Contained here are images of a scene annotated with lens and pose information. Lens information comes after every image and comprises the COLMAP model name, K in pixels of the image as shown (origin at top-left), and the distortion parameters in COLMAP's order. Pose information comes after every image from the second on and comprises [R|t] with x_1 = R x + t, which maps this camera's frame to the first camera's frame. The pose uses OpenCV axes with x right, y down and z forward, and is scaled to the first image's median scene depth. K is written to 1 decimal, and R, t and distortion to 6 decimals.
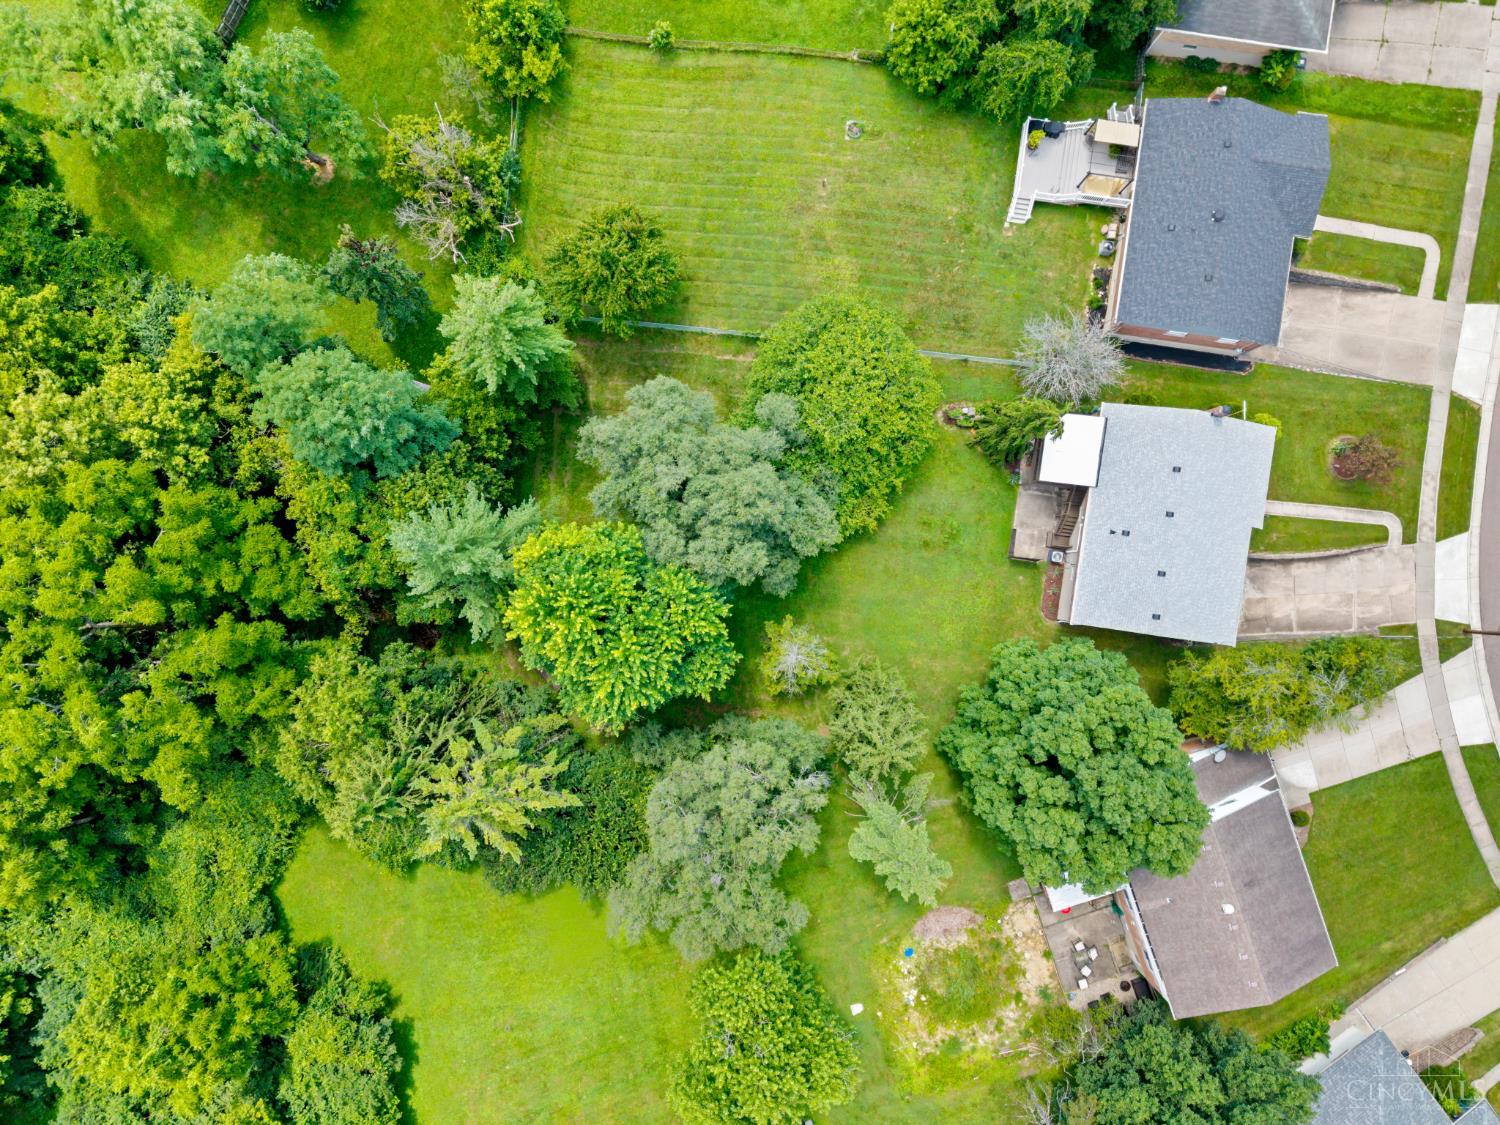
lens RADIAL K [[1045.1, 0, 750.0], [0, 1045.1, 562.5], [0, 0, 1]] dist [0.030477, -0.022318]
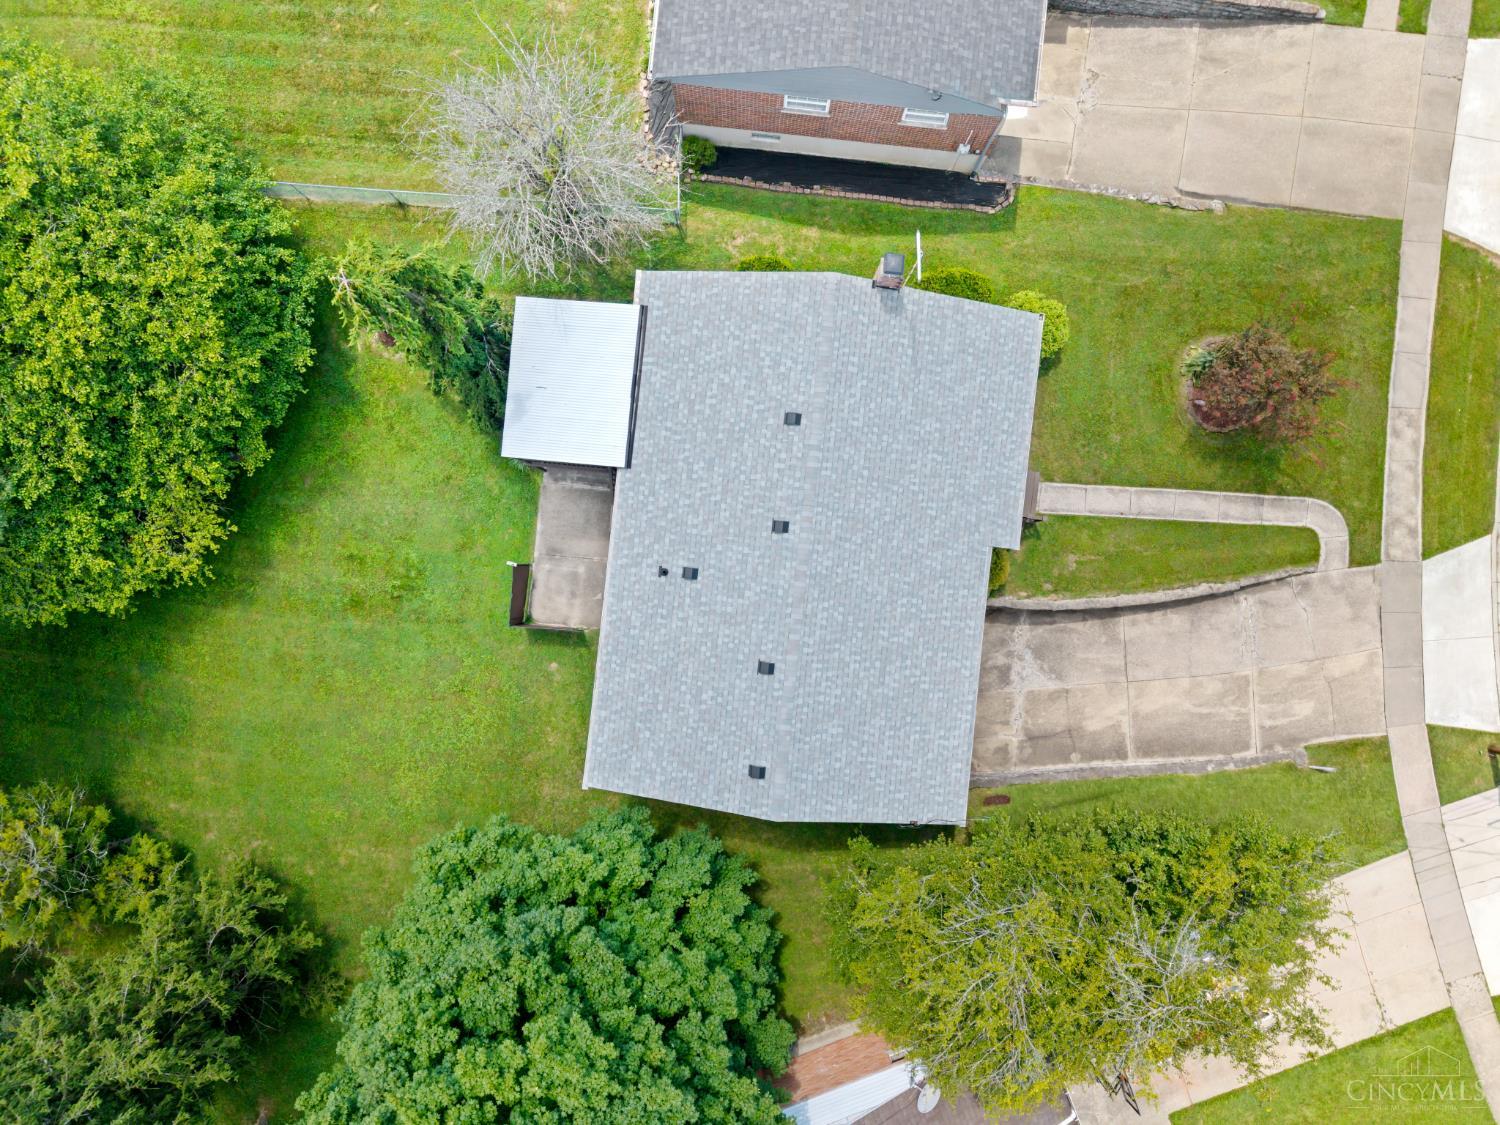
lens RADIAL K [[1045.1, 0, 750.0], [0, 1045.1, 562.5], [0, 0, 1]] dist [0.030477, -0.022318]
pose [[0.999269, -0.038145, -0.002571, 0.357974], [0.038148, 0.999271, 0.001440, -0.030033], [0.002514, -0.001537, 0.999996, 0.538648]]
